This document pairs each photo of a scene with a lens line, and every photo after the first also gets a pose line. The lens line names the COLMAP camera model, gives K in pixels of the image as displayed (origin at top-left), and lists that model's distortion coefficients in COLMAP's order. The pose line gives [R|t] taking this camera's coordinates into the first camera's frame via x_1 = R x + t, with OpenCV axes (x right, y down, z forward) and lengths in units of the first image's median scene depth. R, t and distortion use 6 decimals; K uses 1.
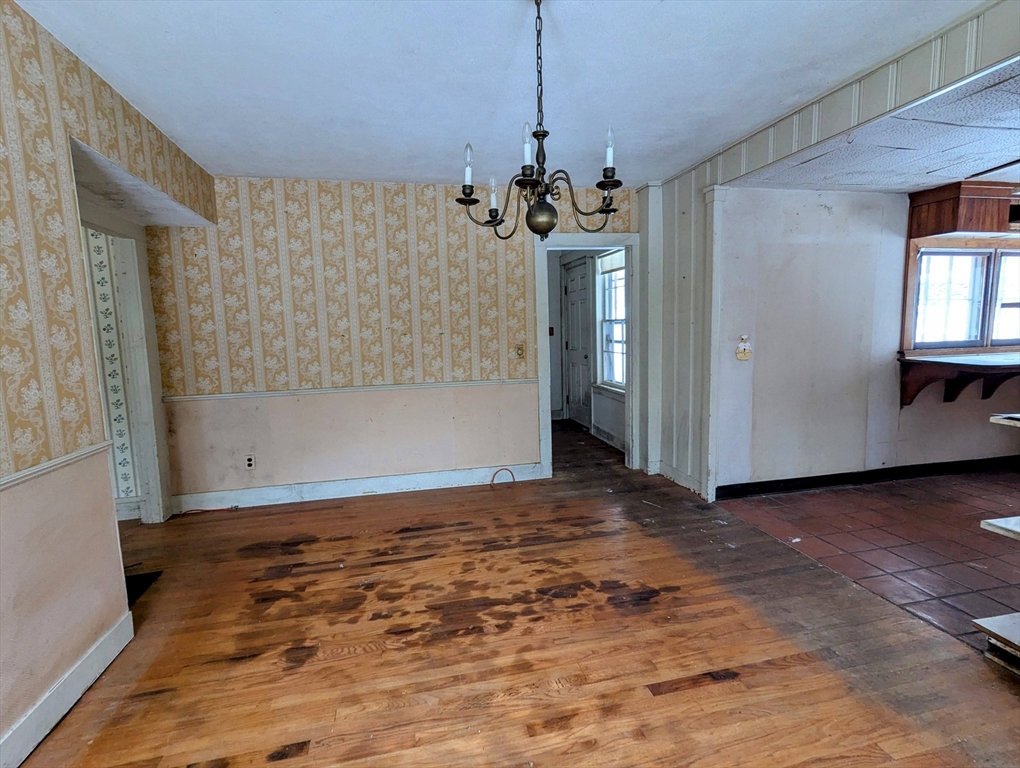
lens RADIAL K [[485.2, 0, 509.2], [0, 485.2, 383.6], [0, 0, 1]] dist [0.001445, 0.000004]
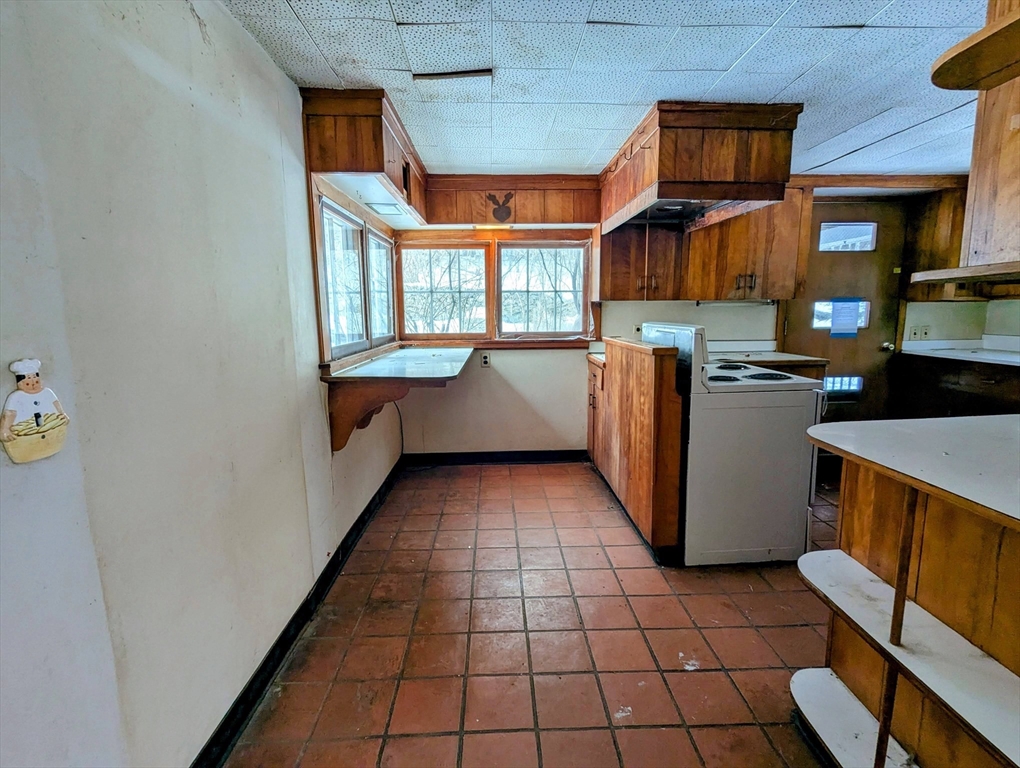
lens RADIAL K [[485.2, 0, 509.5], [0, 485.2, 383.4], [0, 0, 1]] dist [0.001445, 0.000004]
pose [[0.194133, -0.125200, 0.972953, 0.280702], [0.122575, 0.987145, 0.102569, -0.079856], [-0.973287, 0.099348, 0.206984, 0.683354]]
